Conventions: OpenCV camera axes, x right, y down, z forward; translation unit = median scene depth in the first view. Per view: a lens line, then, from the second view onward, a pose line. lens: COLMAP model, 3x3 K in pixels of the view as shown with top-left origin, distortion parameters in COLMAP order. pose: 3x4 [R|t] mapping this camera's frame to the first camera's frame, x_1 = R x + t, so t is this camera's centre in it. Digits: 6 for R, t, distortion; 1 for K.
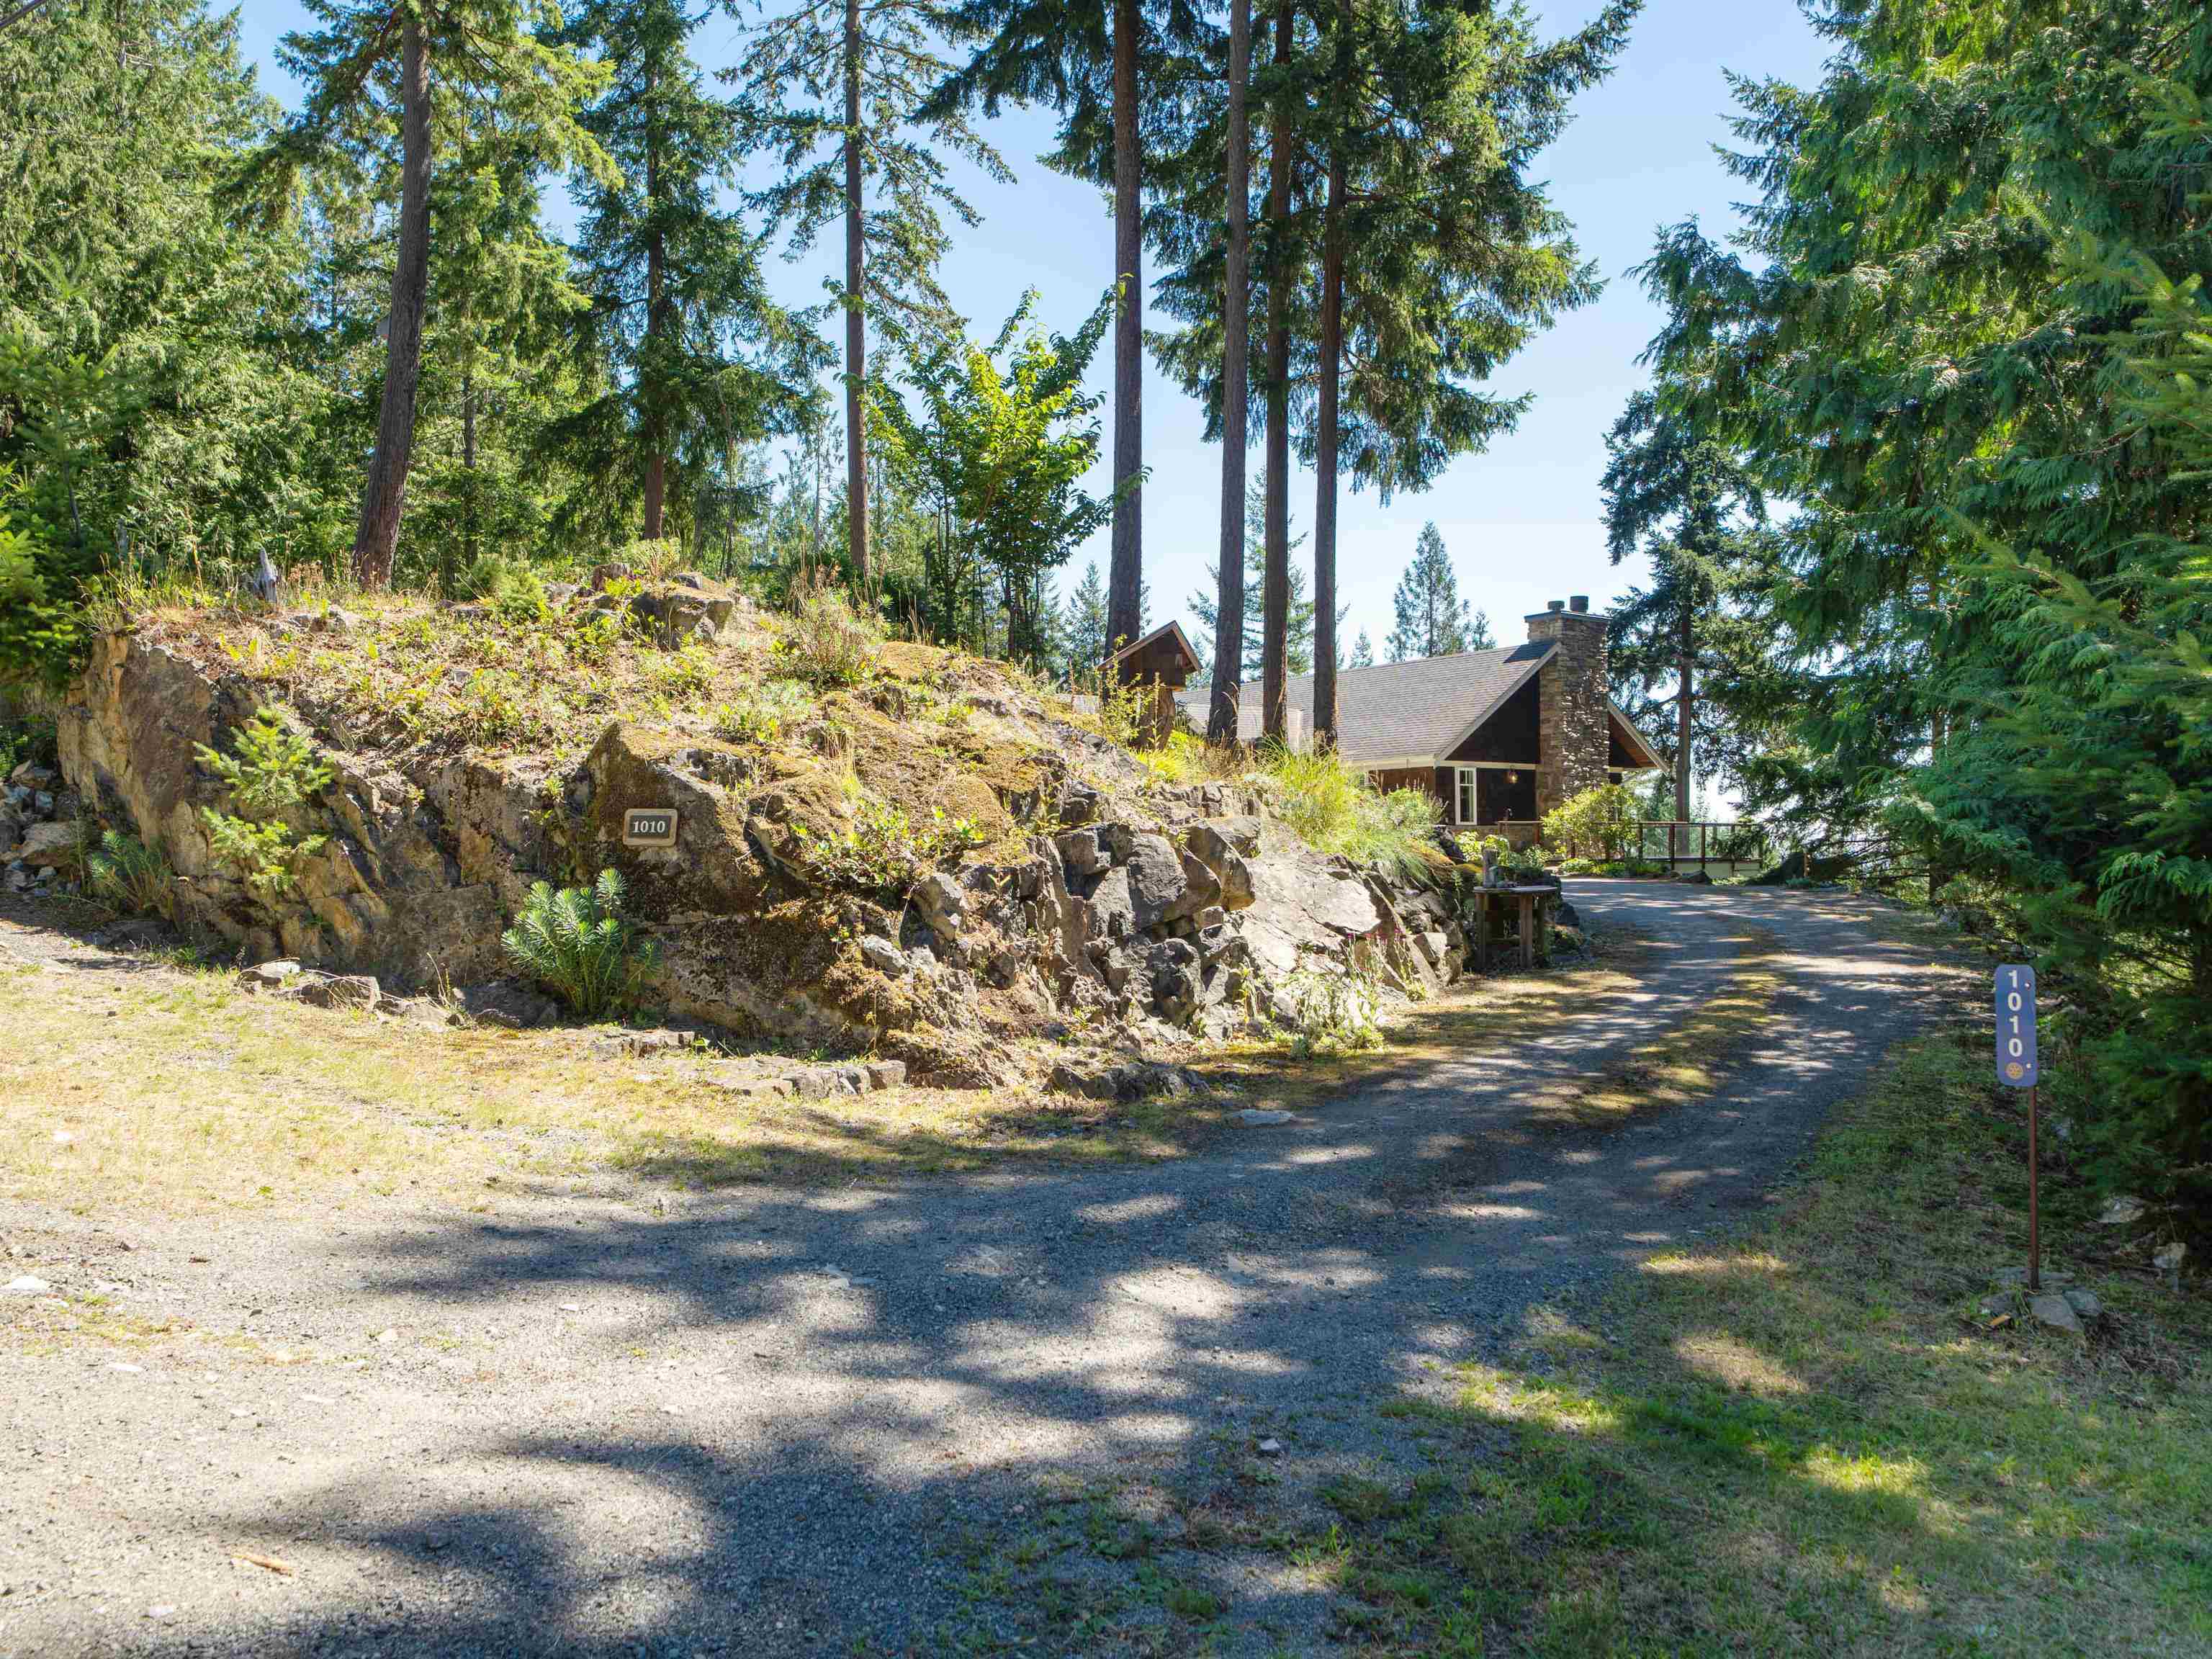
lens RADIAL K [[1668.5, 0, 1085.9], [0, 1668.5, 831.1], [0, 0, 1]] dist [0.022242, -0.015886]
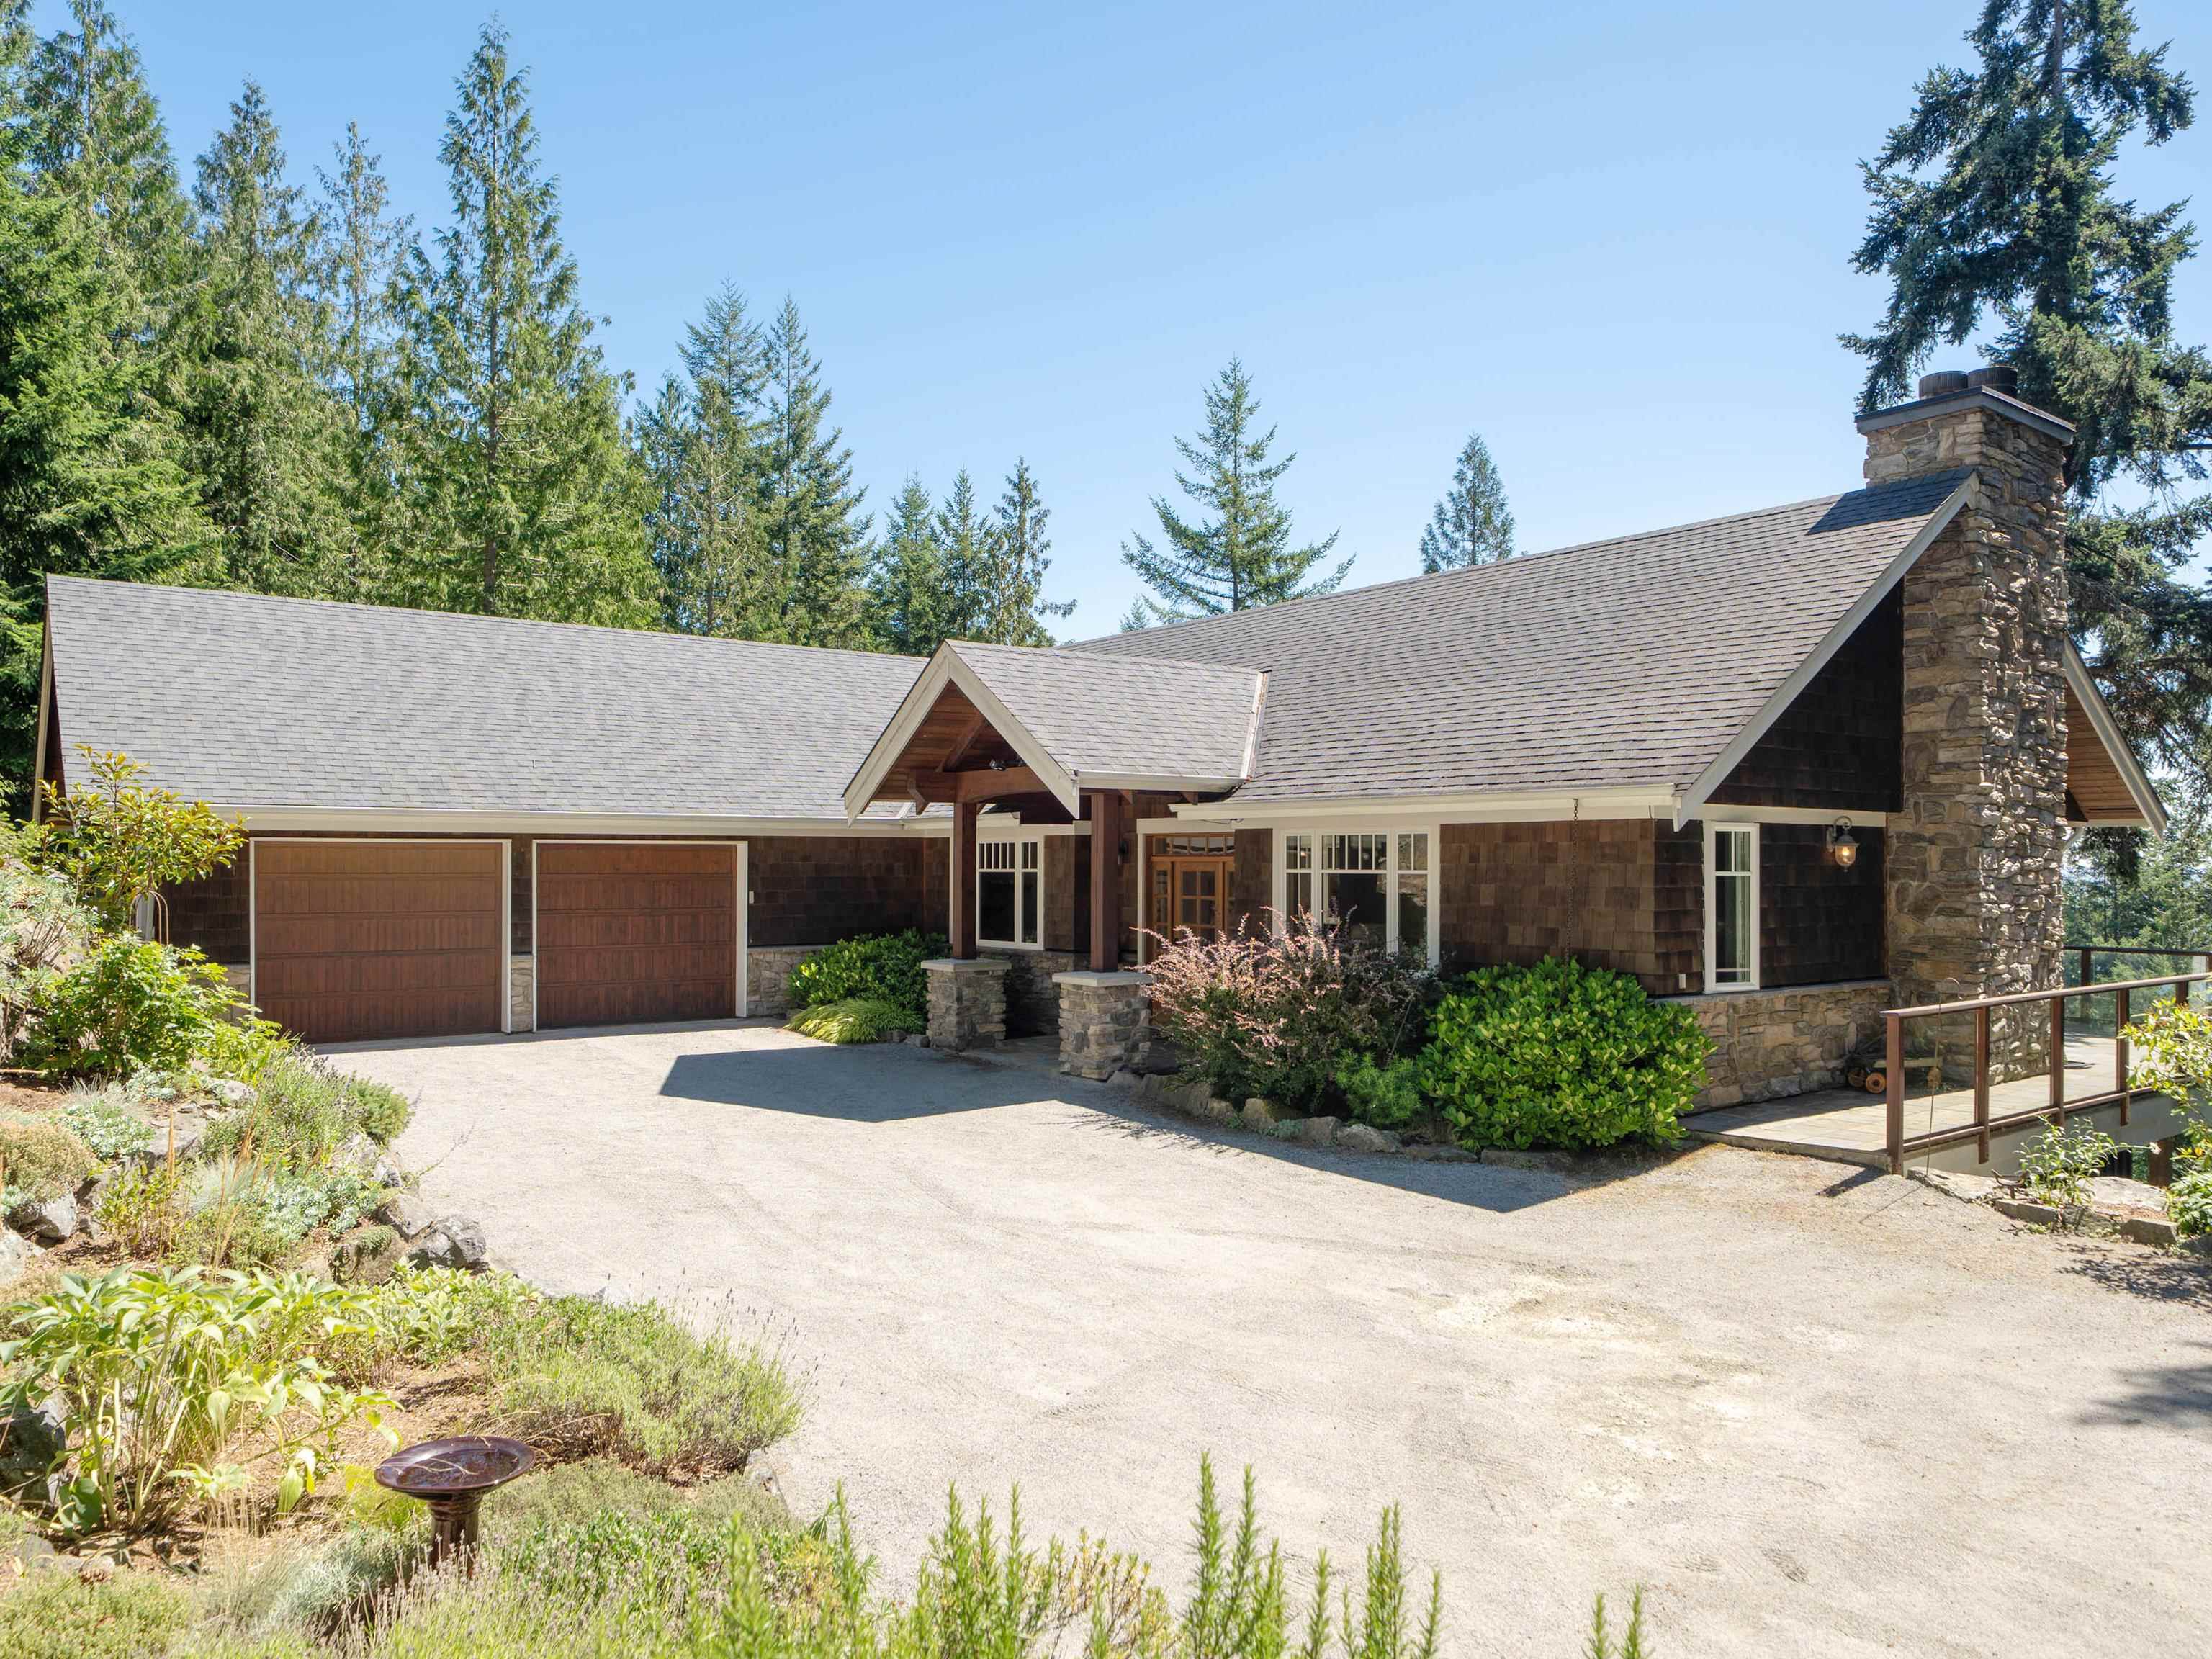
lens RADIAL K [[1537.4, 0, 1126.0], [0, 1537.4, 817.7], [0, 0, 1]] dist [0.015062, 0.000486]
pose [[0.999730, 0.013432, 0.018960, 0.077934], [-0.013164, 0.999813, -0.014190, -0.026192], [-0.019147, 0.013937, 0.999720, 0.545608]]
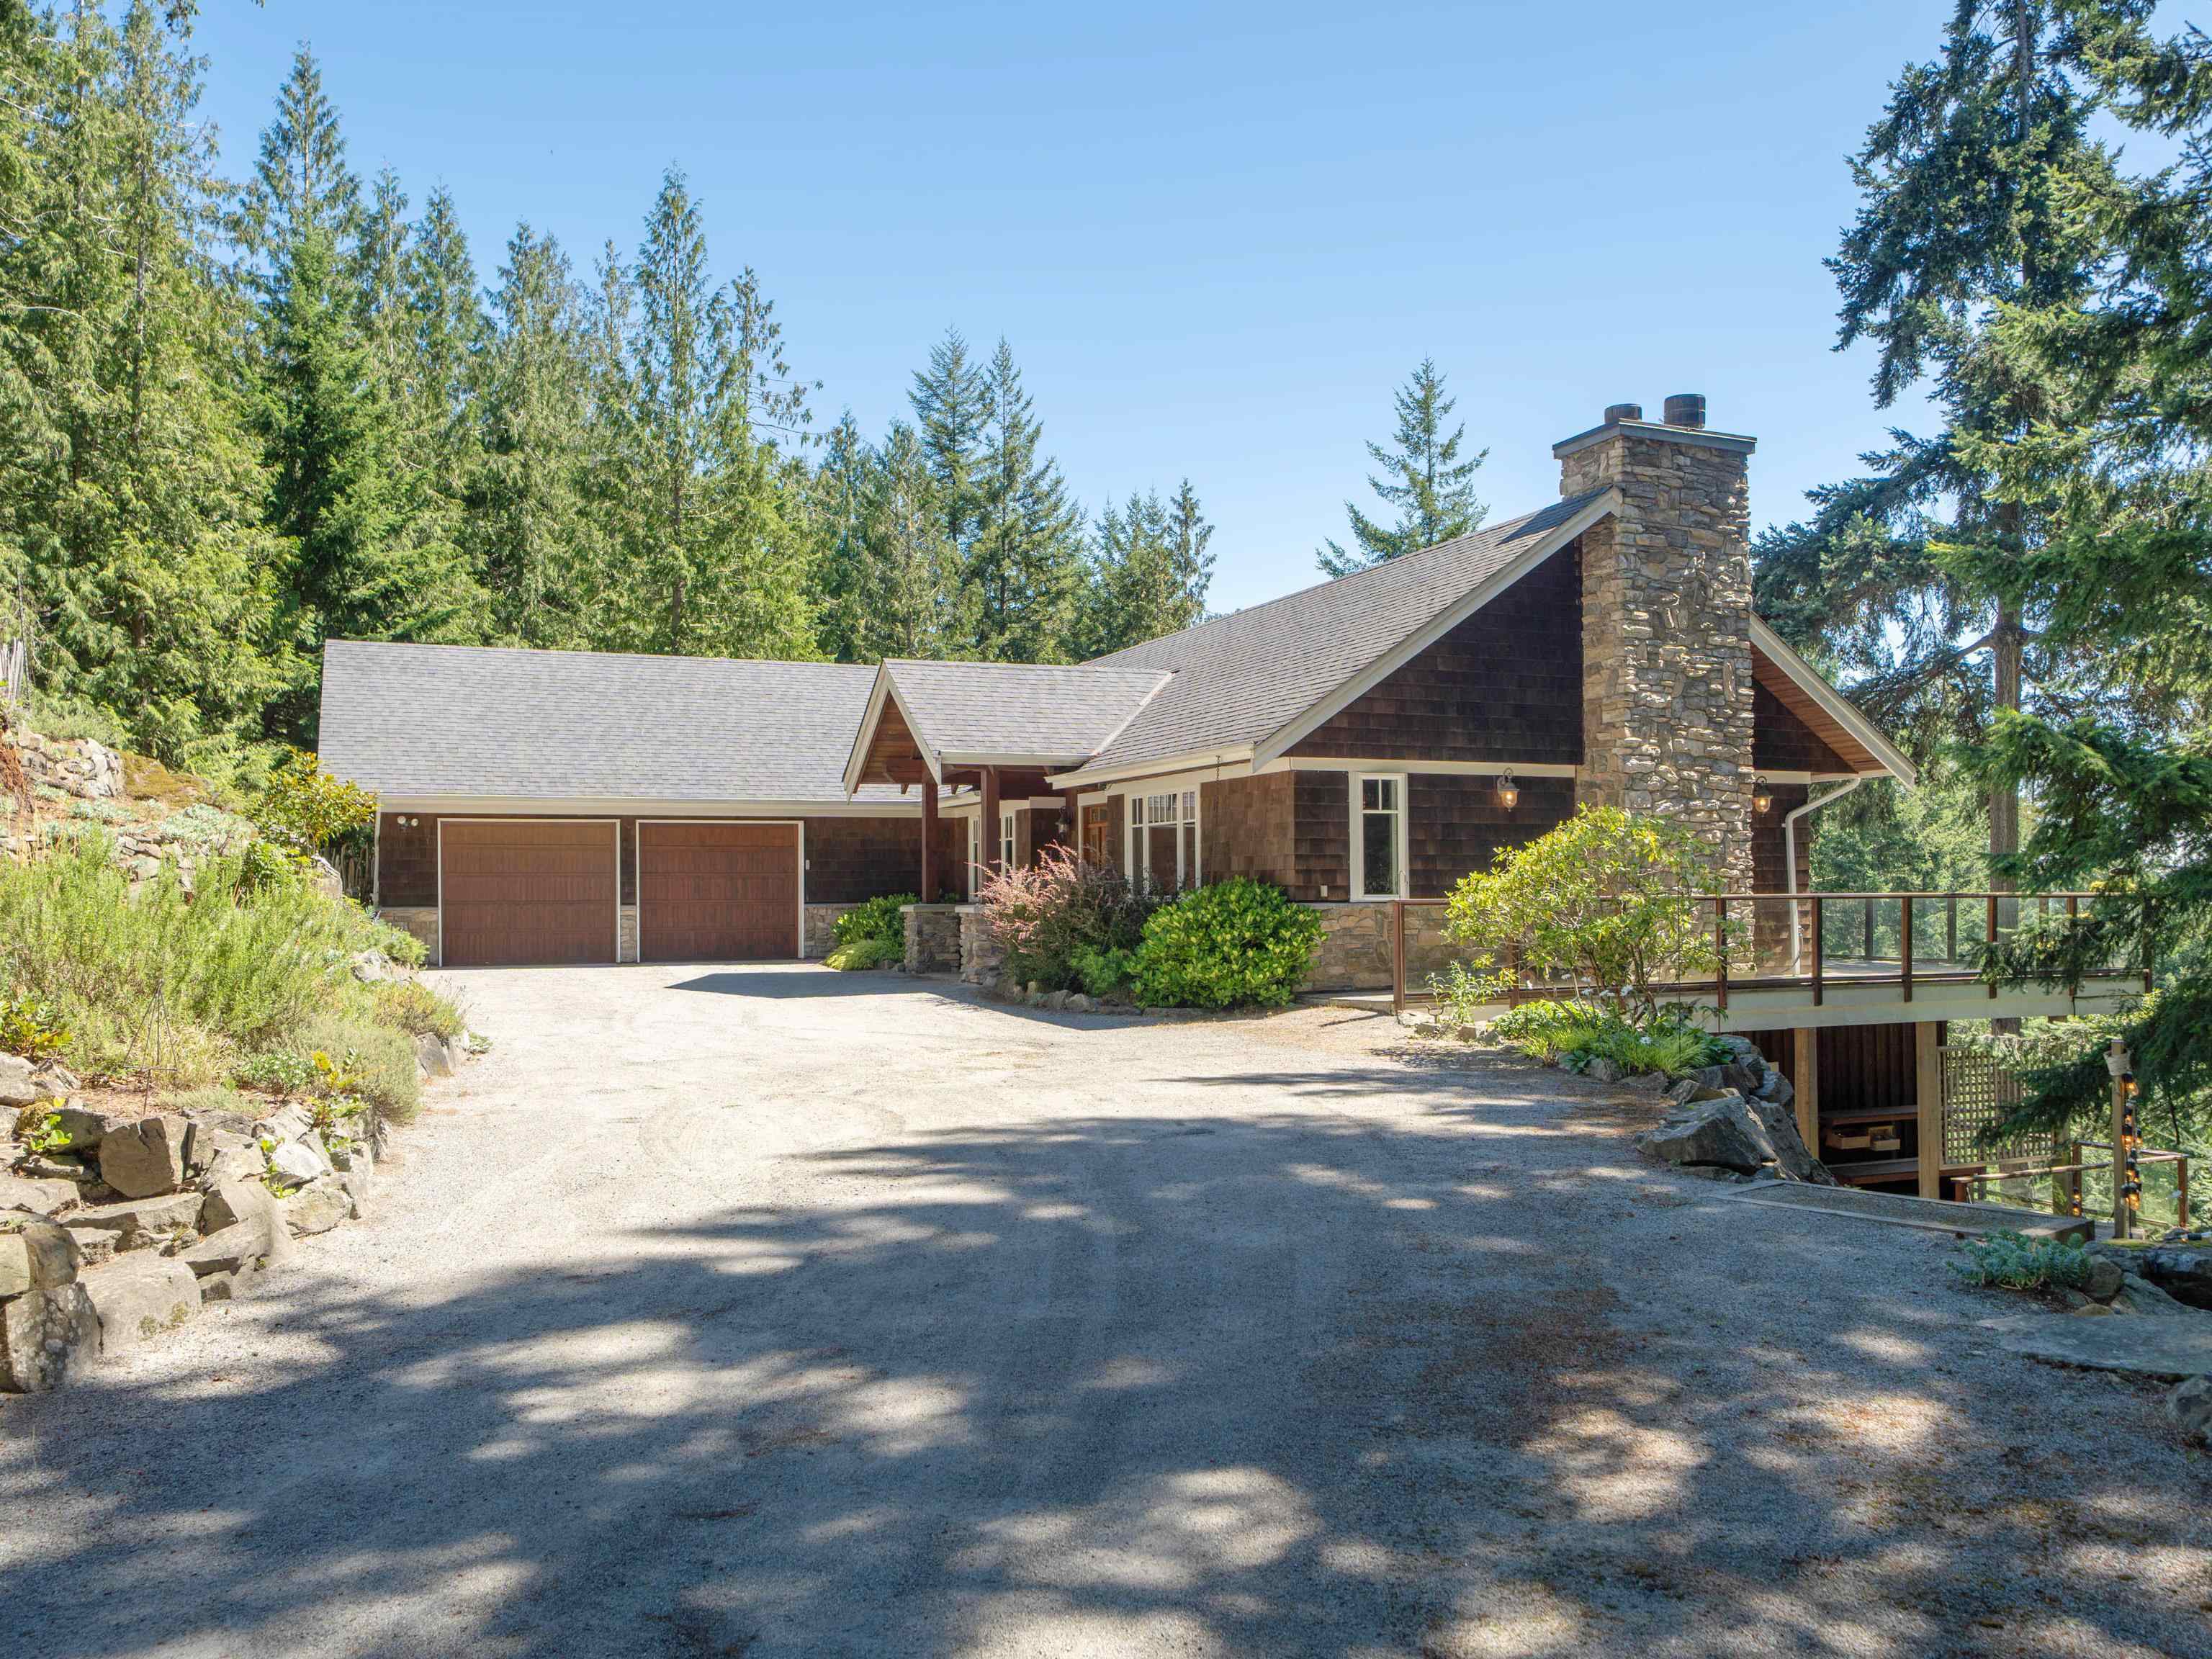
lens RADIAL K [[1668.5, 0, 1115.5], [0, 1668.5, 838.2], [0, 0, 1]] dist [0.022242, -0.015886]
pose [[0.974590, -0.004690, -0.223947, 0.204820], [0.001530, 0.999897, -0.014280, -0.011494], [0.223991, 0.013575, 0.974497, 0.435855]]
